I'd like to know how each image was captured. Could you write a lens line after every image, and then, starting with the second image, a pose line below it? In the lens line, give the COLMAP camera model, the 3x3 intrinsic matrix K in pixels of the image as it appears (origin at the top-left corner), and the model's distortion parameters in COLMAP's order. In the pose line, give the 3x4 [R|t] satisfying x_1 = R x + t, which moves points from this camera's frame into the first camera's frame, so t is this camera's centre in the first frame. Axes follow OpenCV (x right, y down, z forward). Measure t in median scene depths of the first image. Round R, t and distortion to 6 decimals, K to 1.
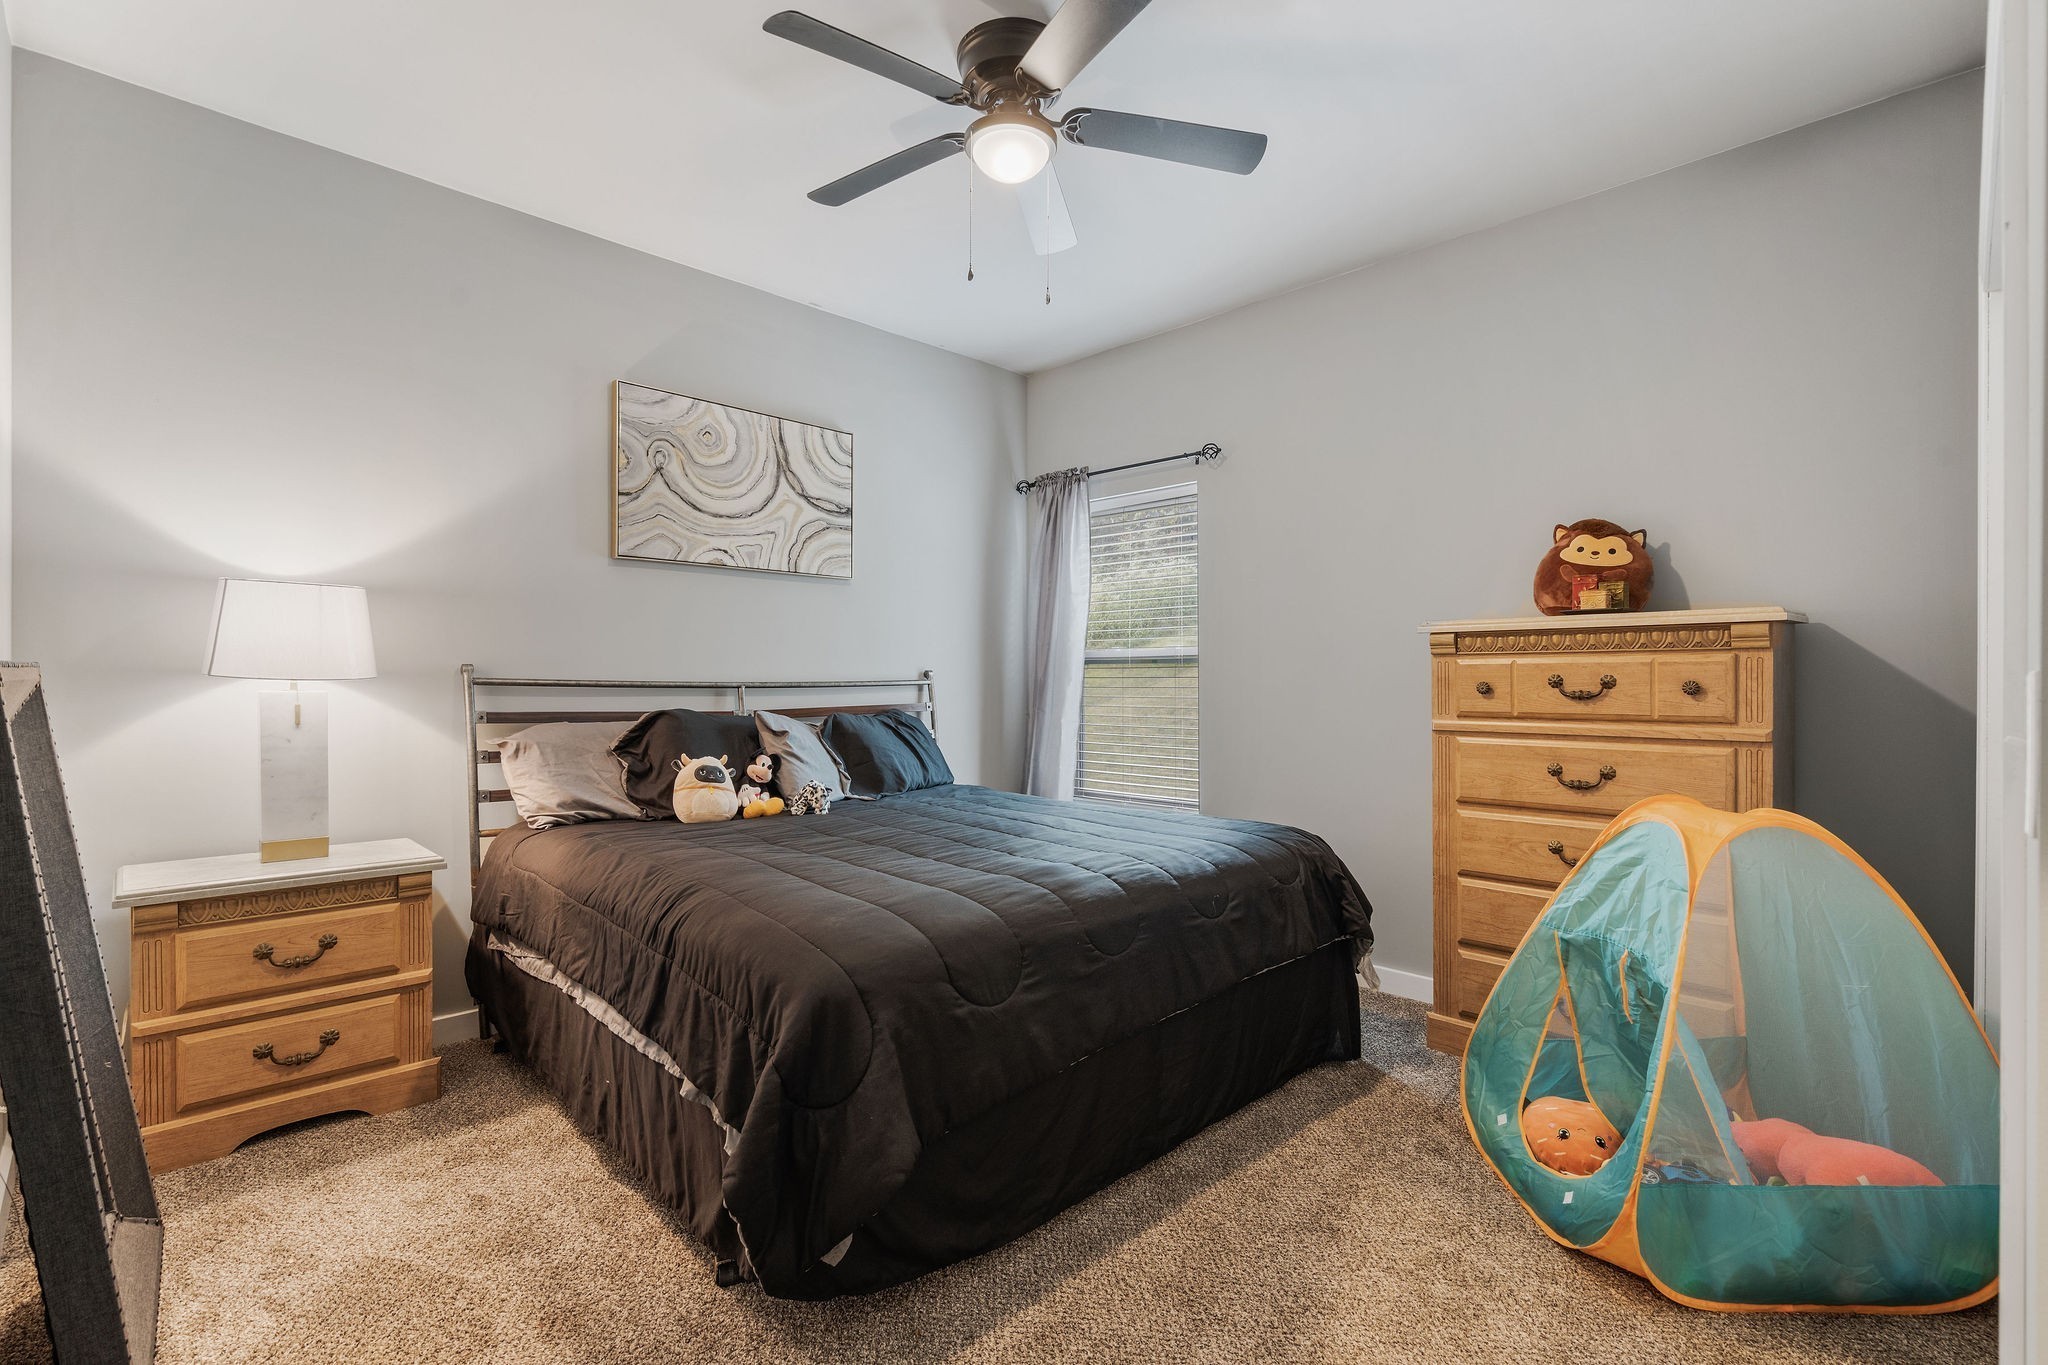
lens RADIAL K [[933.9, 0, 1021.7], [0, 933.9, 687.4], [0, 0, 1]] dist [-0.005103, 0.000027]
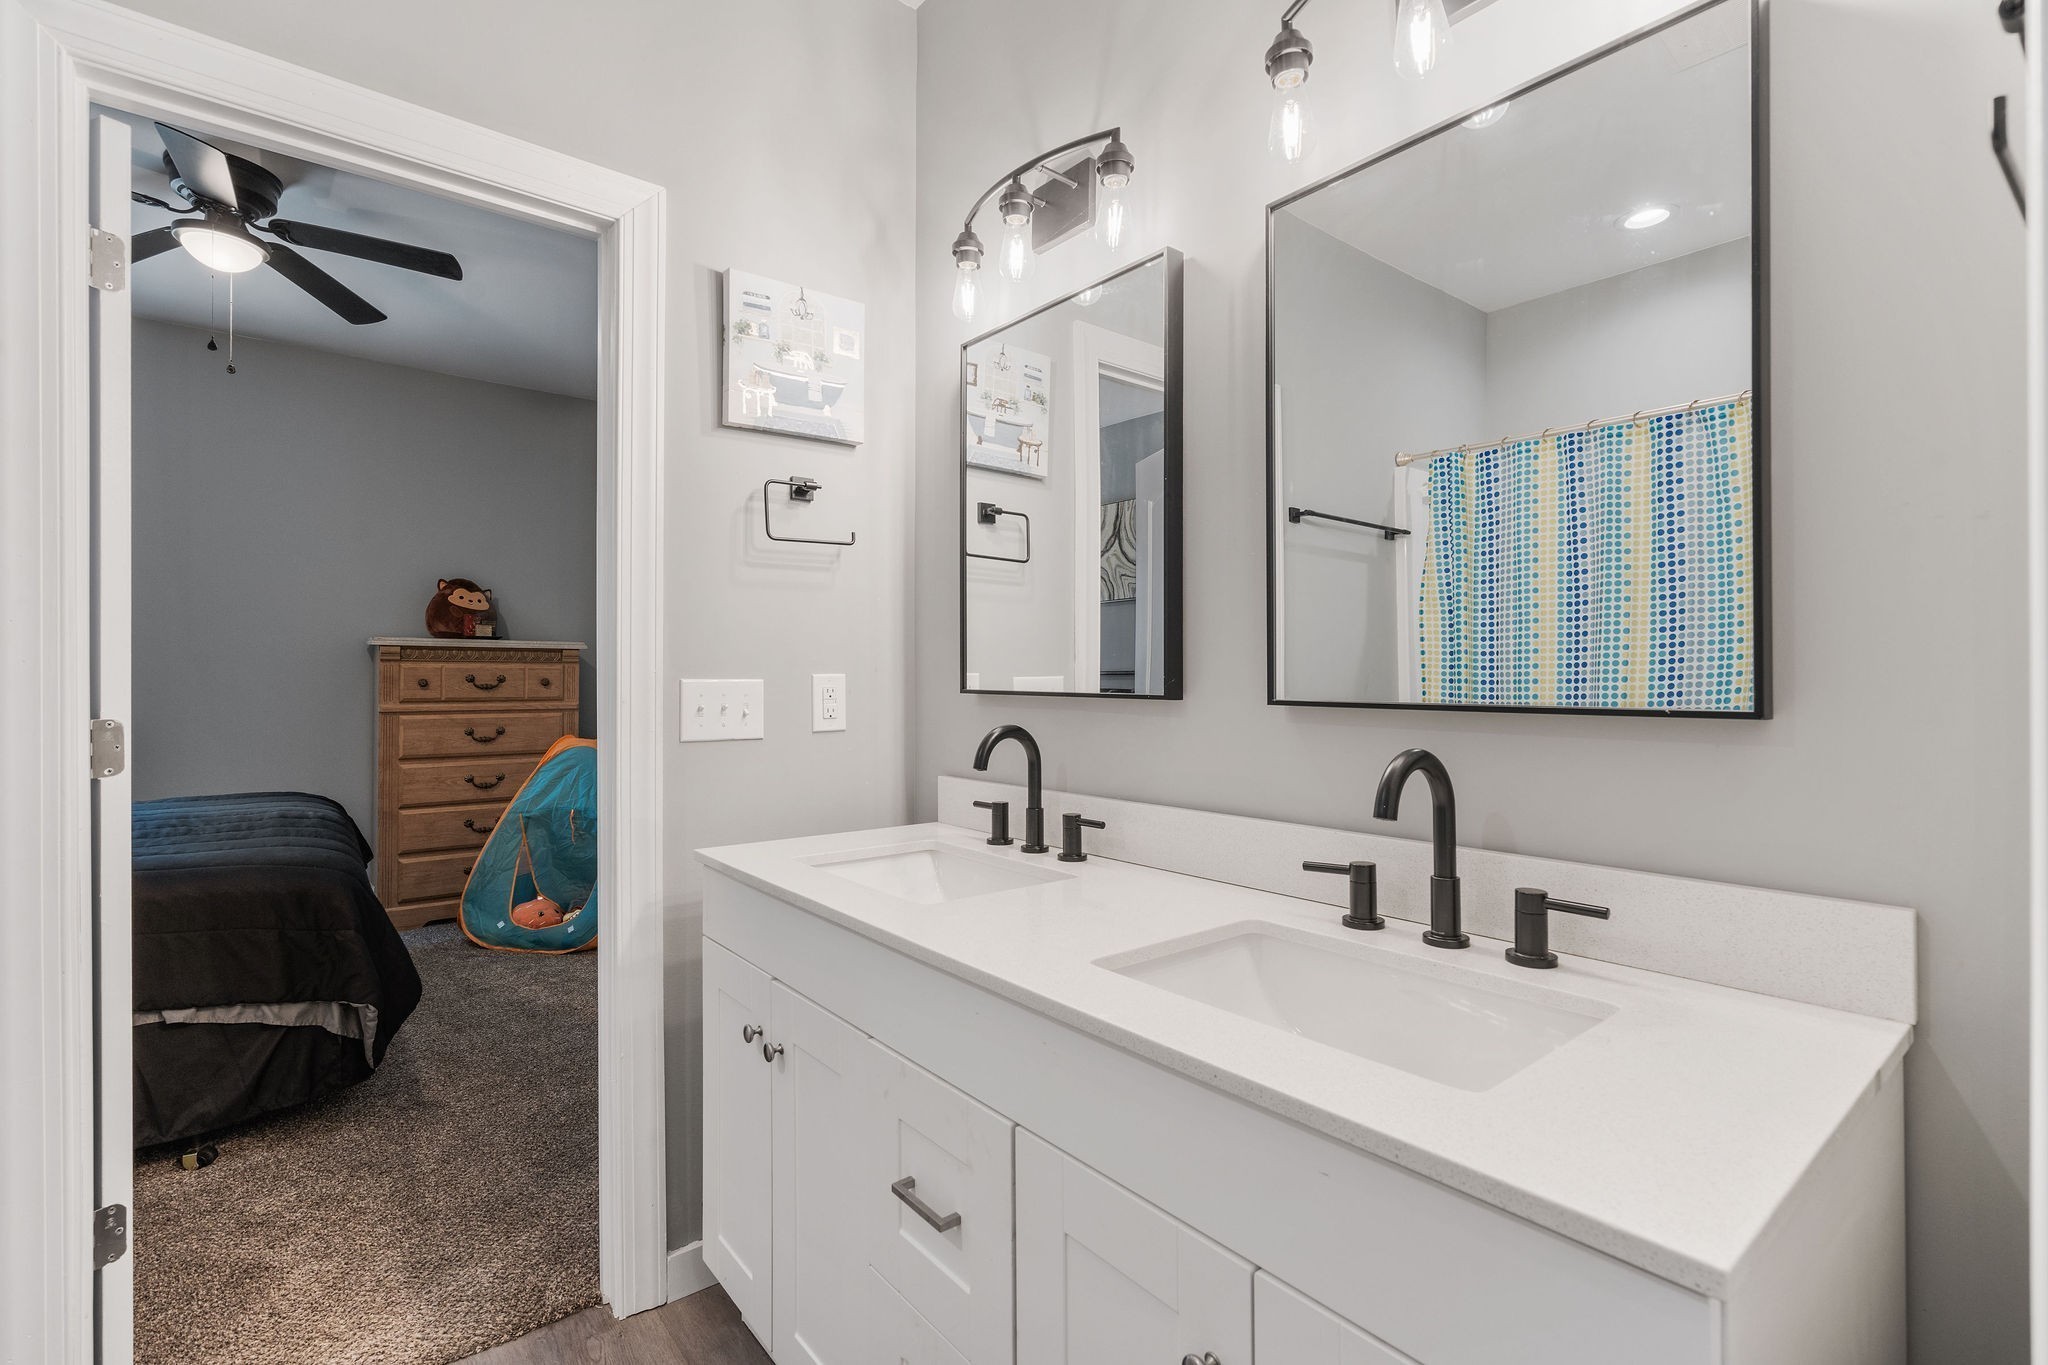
lens RADIAL K [[933.9, 0, 1023.0], [0, 933.9, 679.6], [0, 0, 1]] dist [-0.005103, 0.000027]
pose [[0.097712, -0.001424, 0.995214, -0.962276], [0.004768, 0.999988, 0.000962, -0.001431], [-0.995203, 0.004651, 0.097718, -0.141862]]
